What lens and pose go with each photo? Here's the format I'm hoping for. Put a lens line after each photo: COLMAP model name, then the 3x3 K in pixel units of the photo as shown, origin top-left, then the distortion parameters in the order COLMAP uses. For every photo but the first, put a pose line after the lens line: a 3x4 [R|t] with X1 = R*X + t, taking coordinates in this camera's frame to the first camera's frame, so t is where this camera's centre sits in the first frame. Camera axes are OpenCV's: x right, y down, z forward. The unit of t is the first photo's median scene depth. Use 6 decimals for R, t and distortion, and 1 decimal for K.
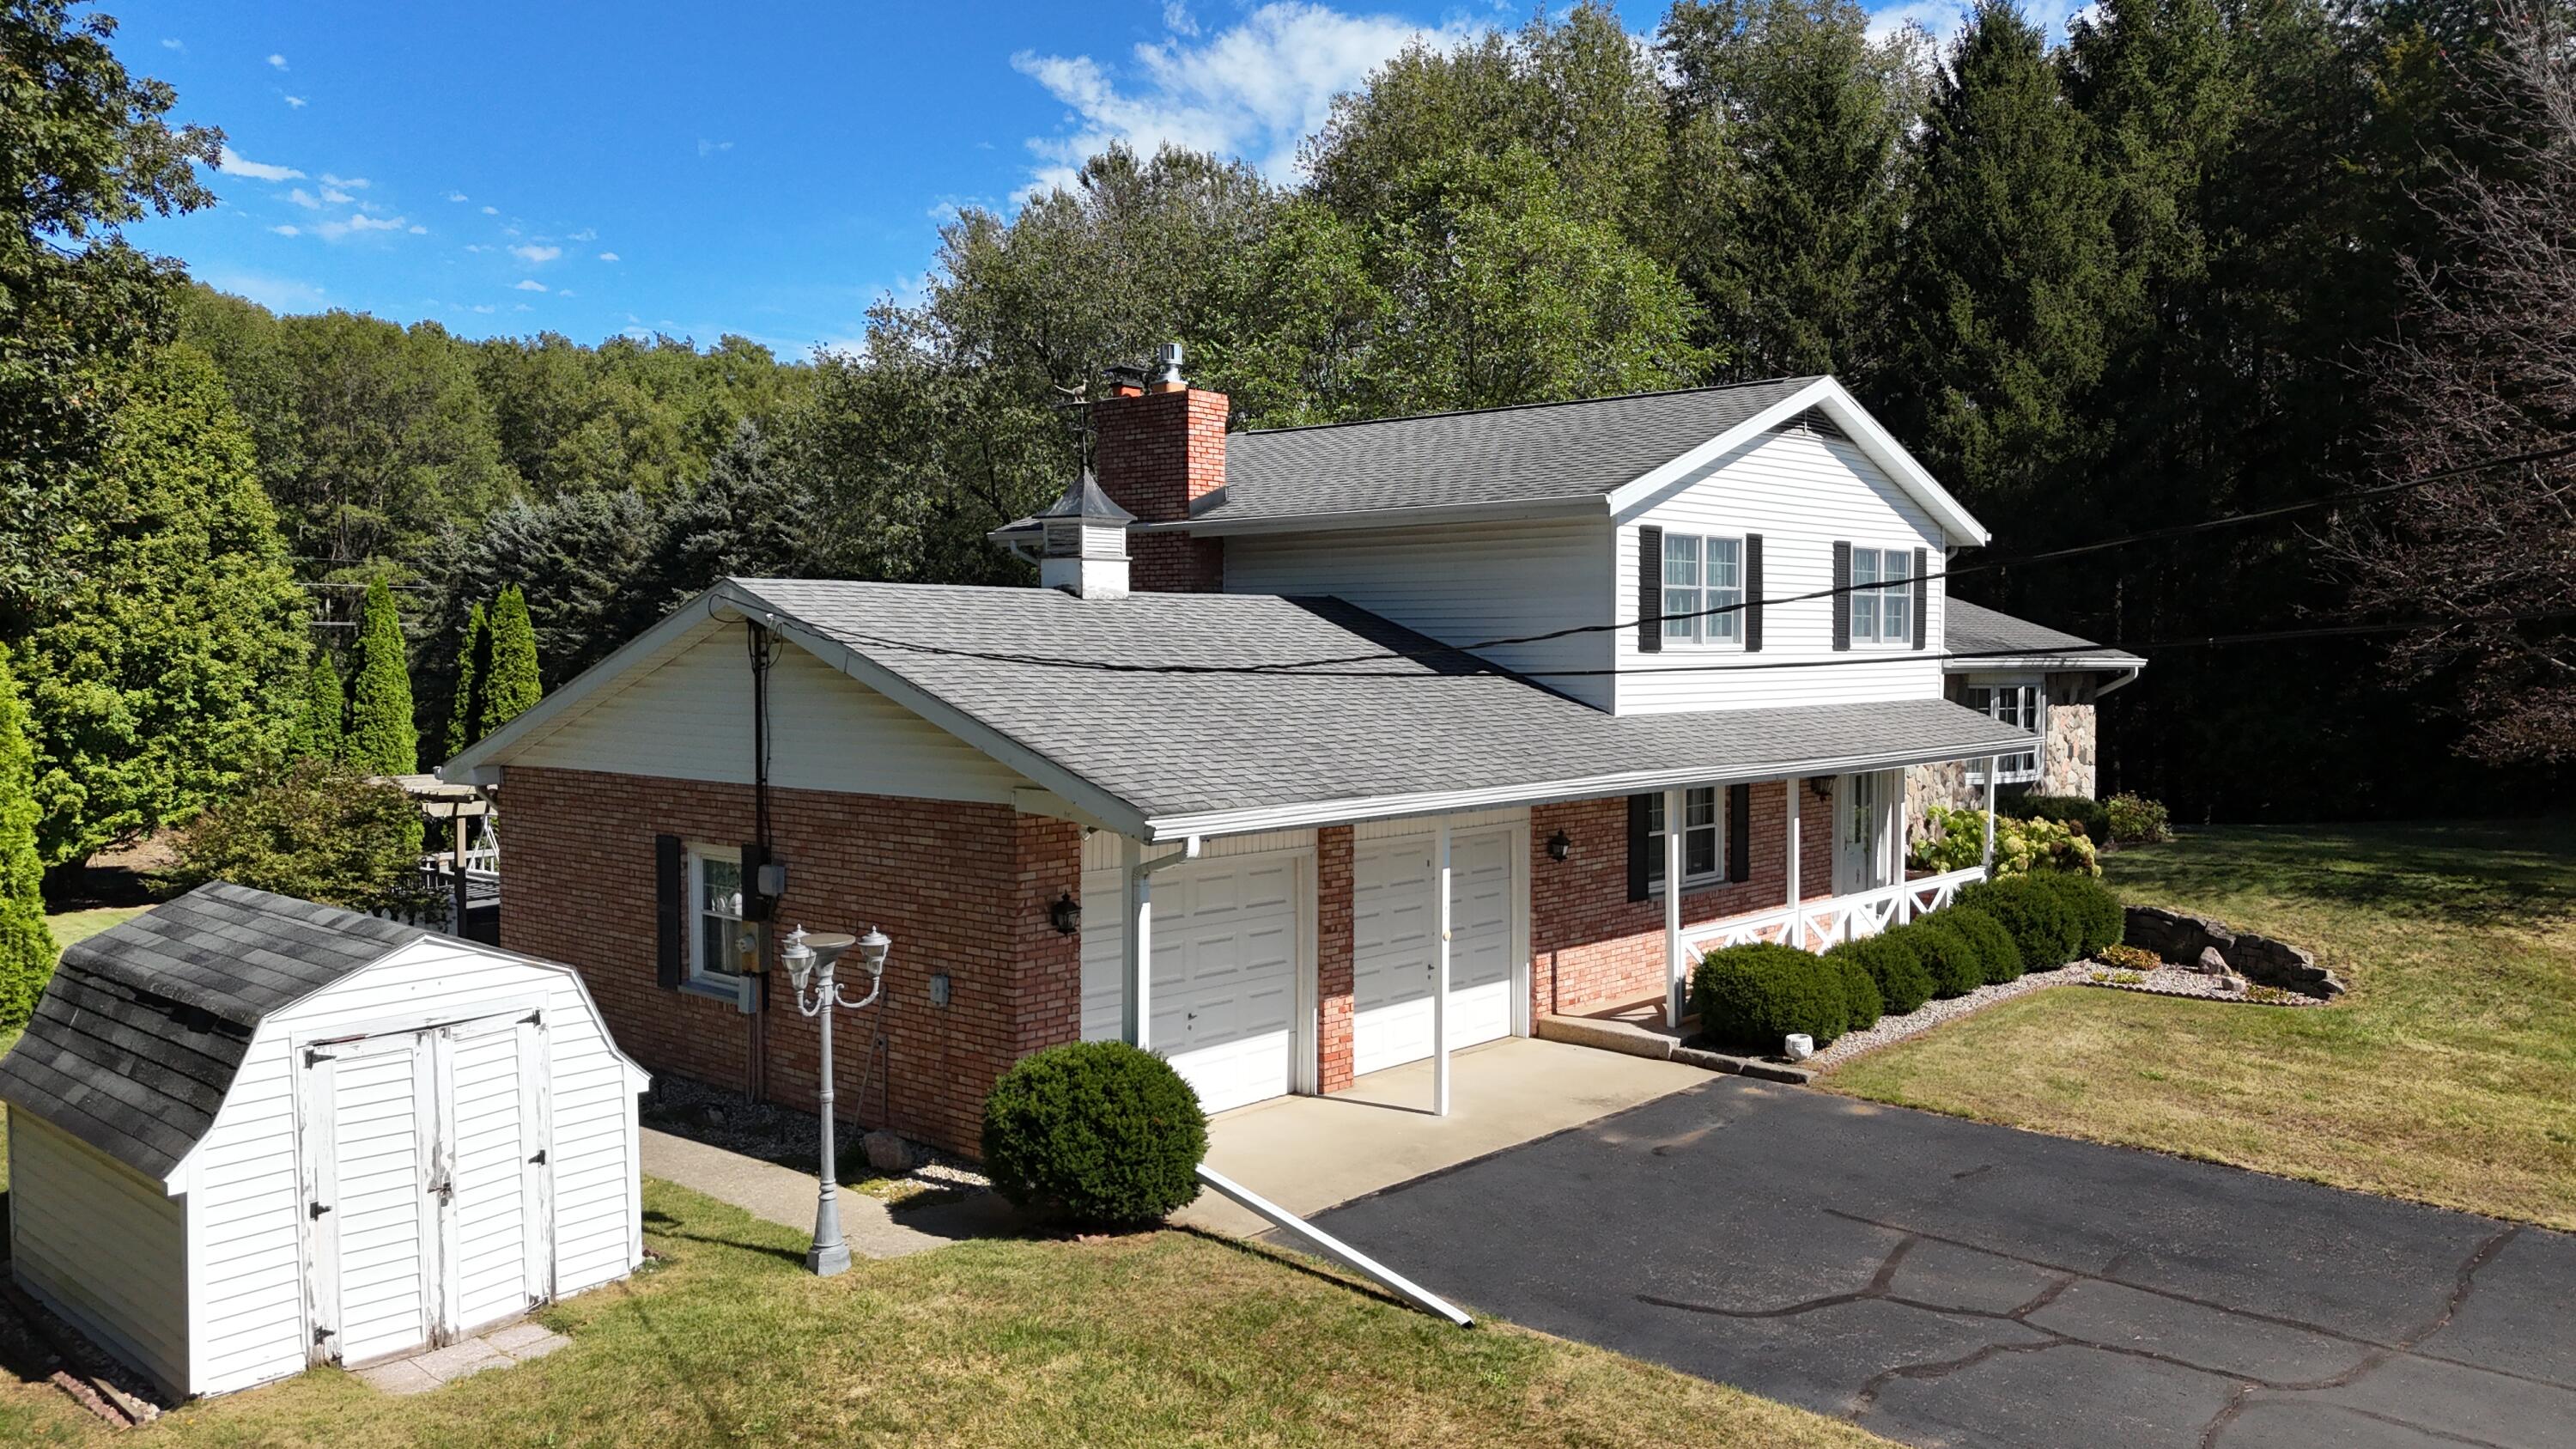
lens RADIAL K [[1884.0, 0, 1282.0], [0, 1884.0, 722.9], [0, 0, 1]] dist [0.055567, -0.039756]
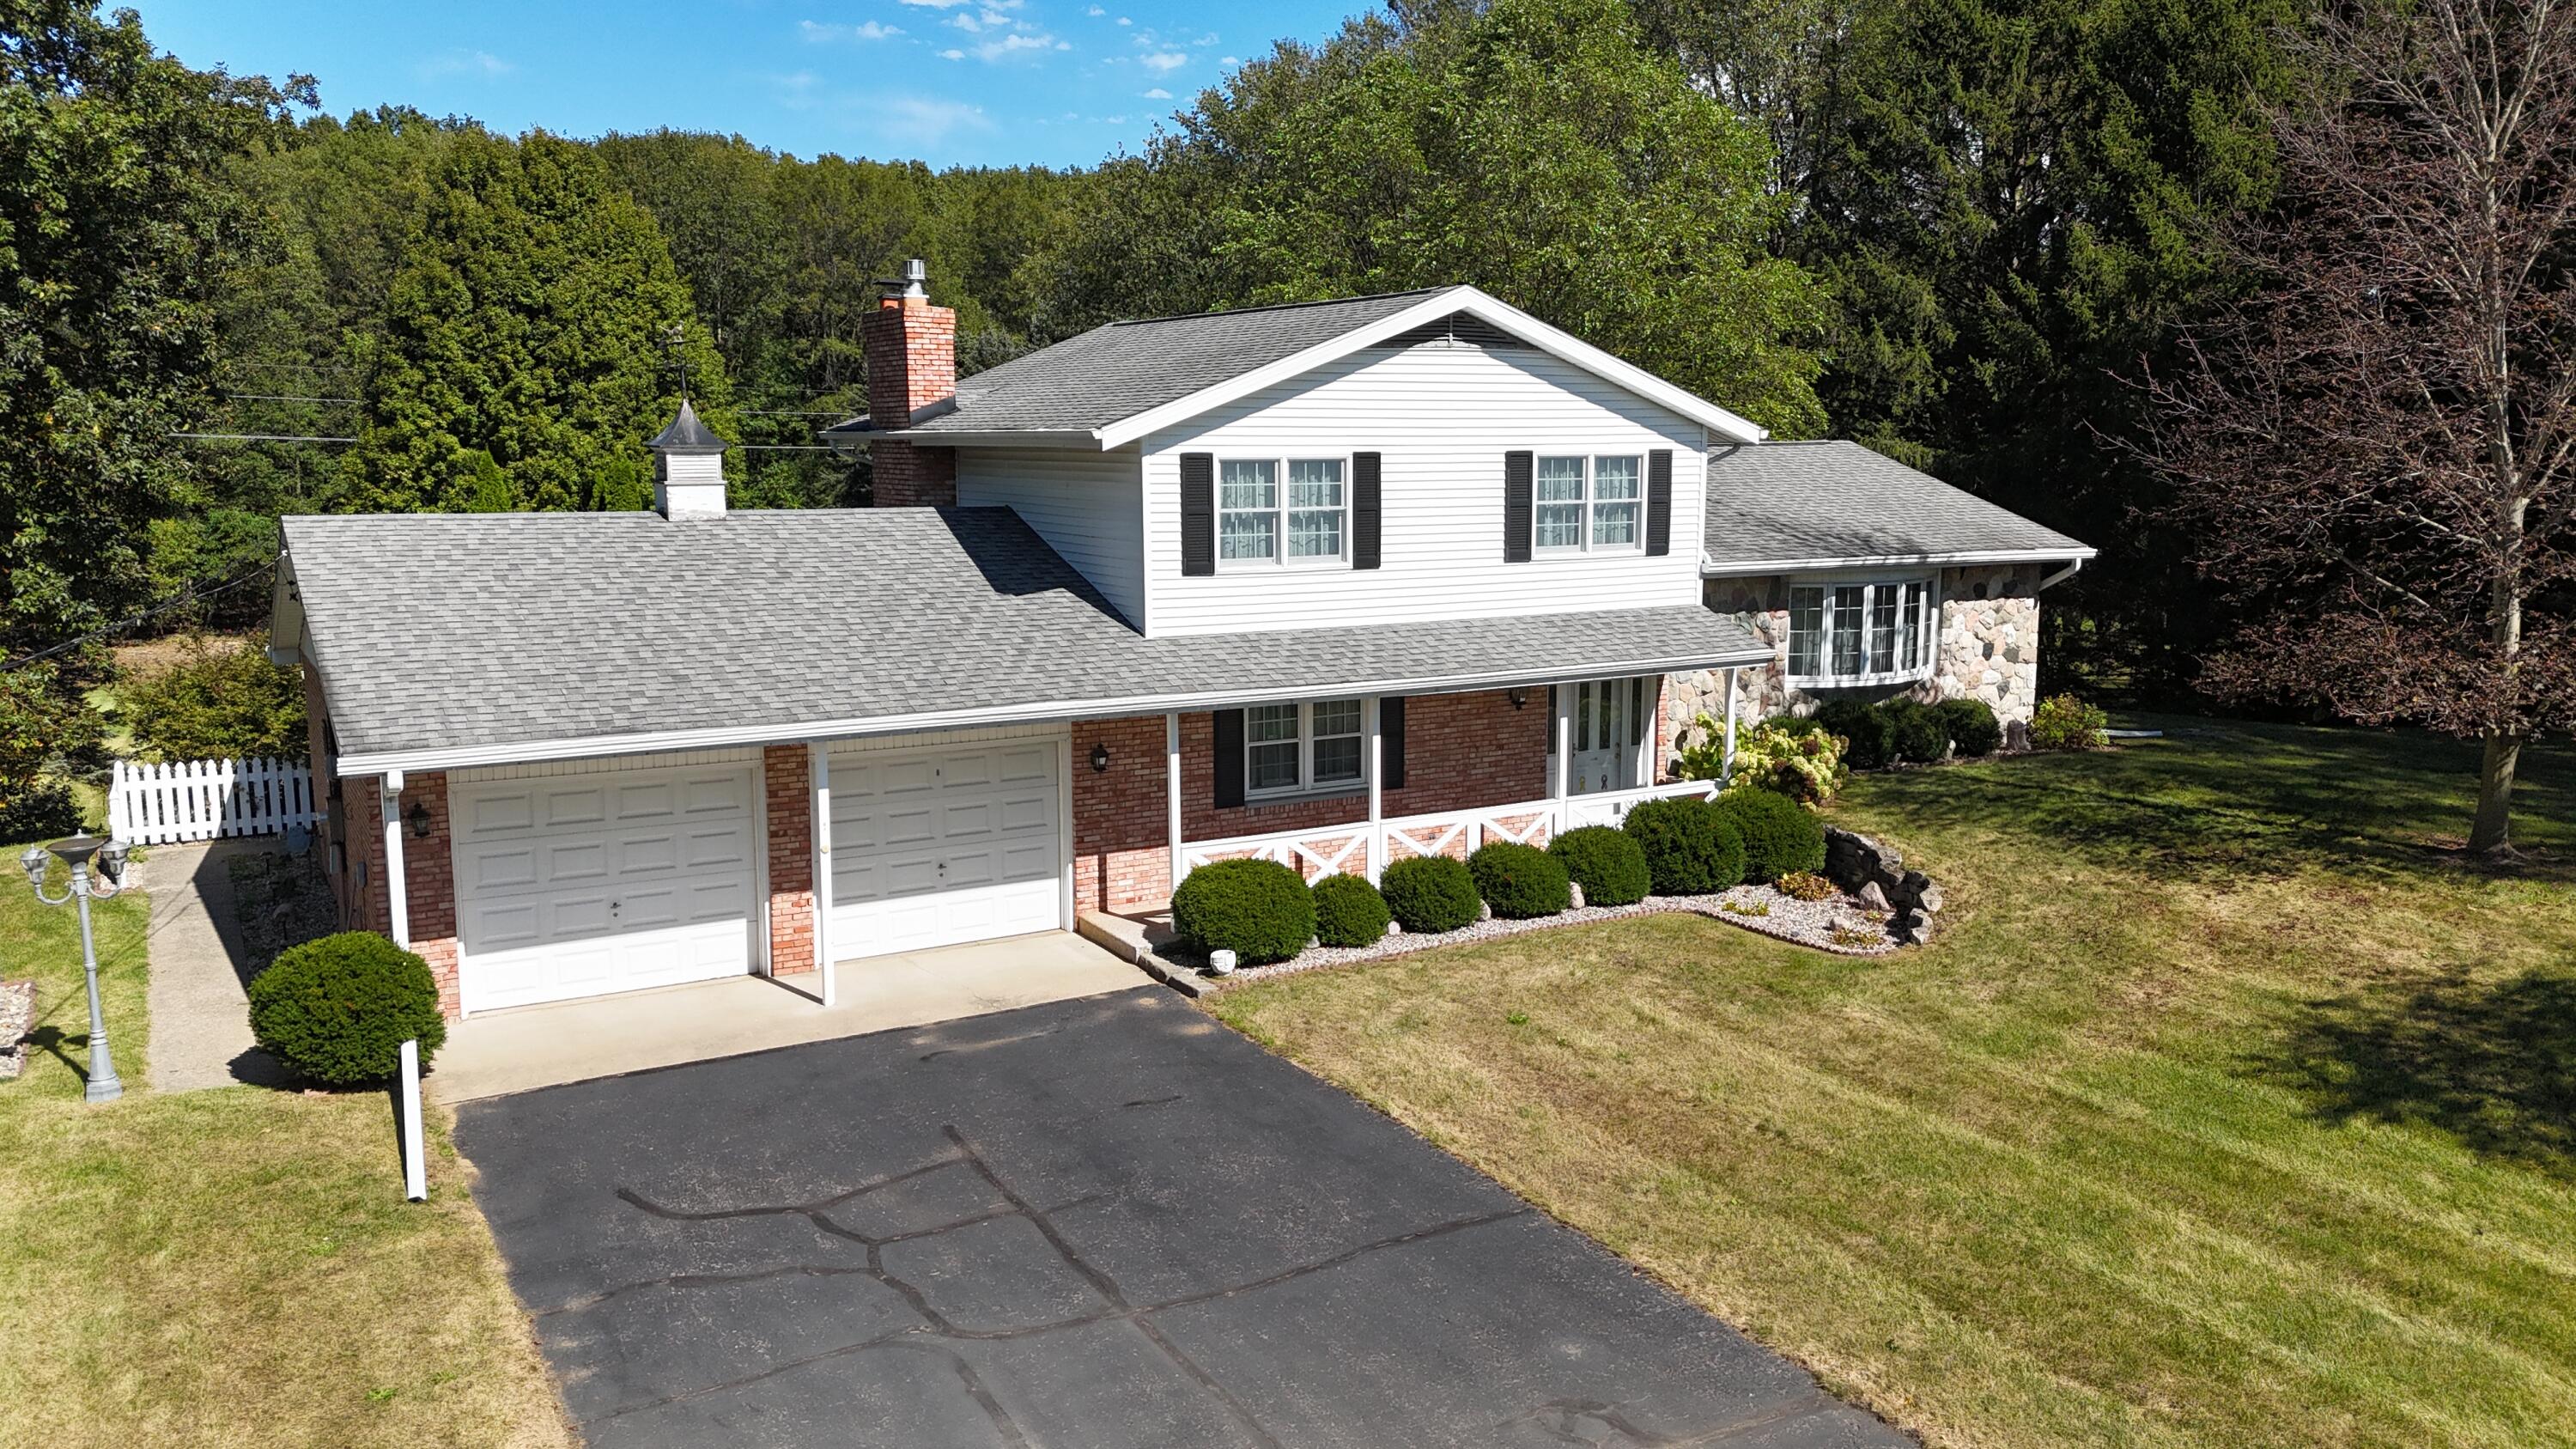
lens RADIAL K [[1884.0, 0, 1368.4], [0, 1884.0, 750.6], [0, 0, 1]] dist [0.055567, -0.039756]
pose [[0.955528, 0.048587, -0.290870, 0.579195], [-0.012044, 0.991941, 0.126128, -0.072397], [0.294654, -0.117016, 0.948412, 0.033531]]
